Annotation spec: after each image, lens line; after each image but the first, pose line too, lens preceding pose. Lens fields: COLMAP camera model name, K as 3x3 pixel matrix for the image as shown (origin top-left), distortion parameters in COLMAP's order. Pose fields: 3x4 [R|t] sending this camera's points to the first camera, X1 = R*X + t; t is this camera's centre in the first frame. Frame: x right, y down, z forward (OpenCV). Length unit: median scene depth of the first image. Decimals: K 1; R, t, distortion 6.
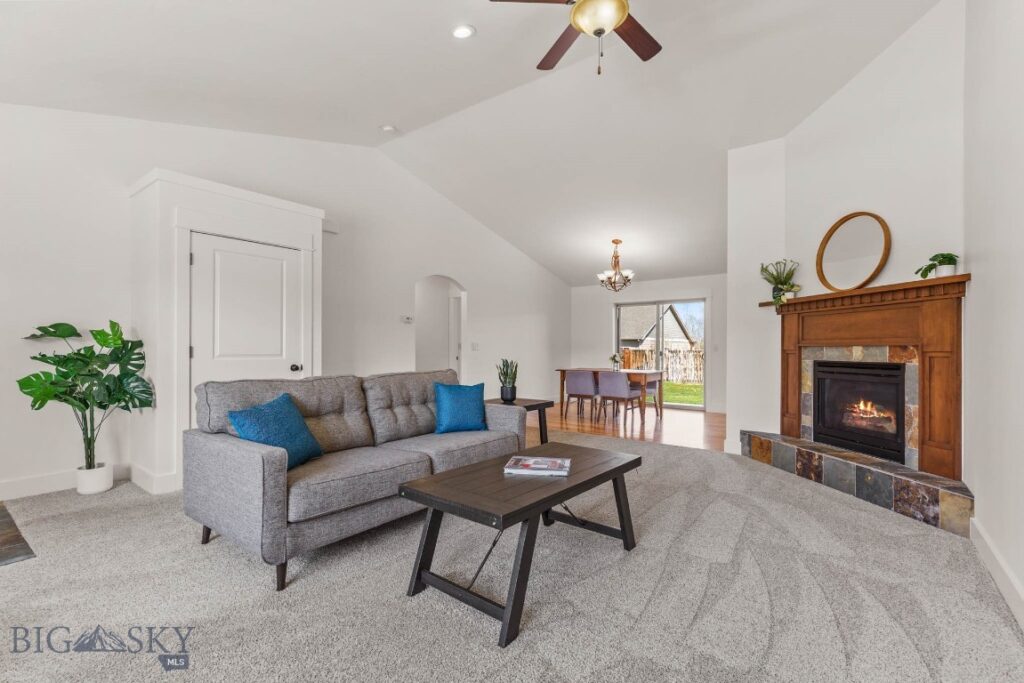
lens RADIAL K [[462.9, 0, 513.9], [0, 462.9, 349.7], [0, 0, 1]] dist [0.009884, -0.001868]
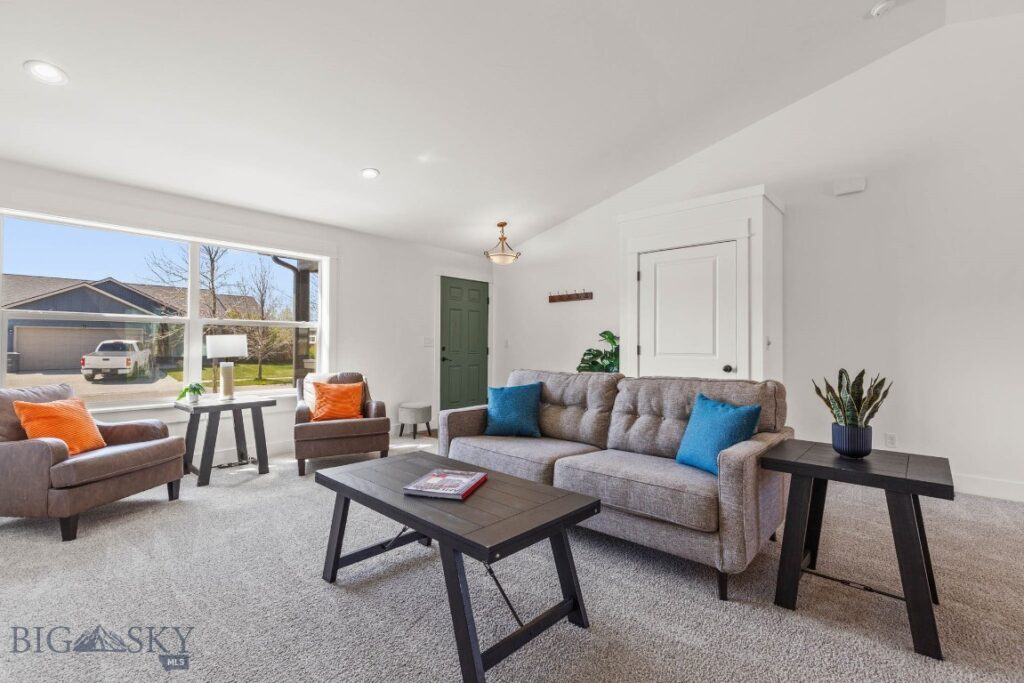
lens RADIAL K [[462.9, 0, 514.4], [0, 462.9, 344.9], [0, 0, 1]] dist [0.009884, -0.001868]
pose [[-0.069429, -0.005326, -0.997573, 0.571587], [-0.006894, 0.999964, -0.004859, -0.000941], [0.997563, 0.006540, -0.069463, 0.752986]]
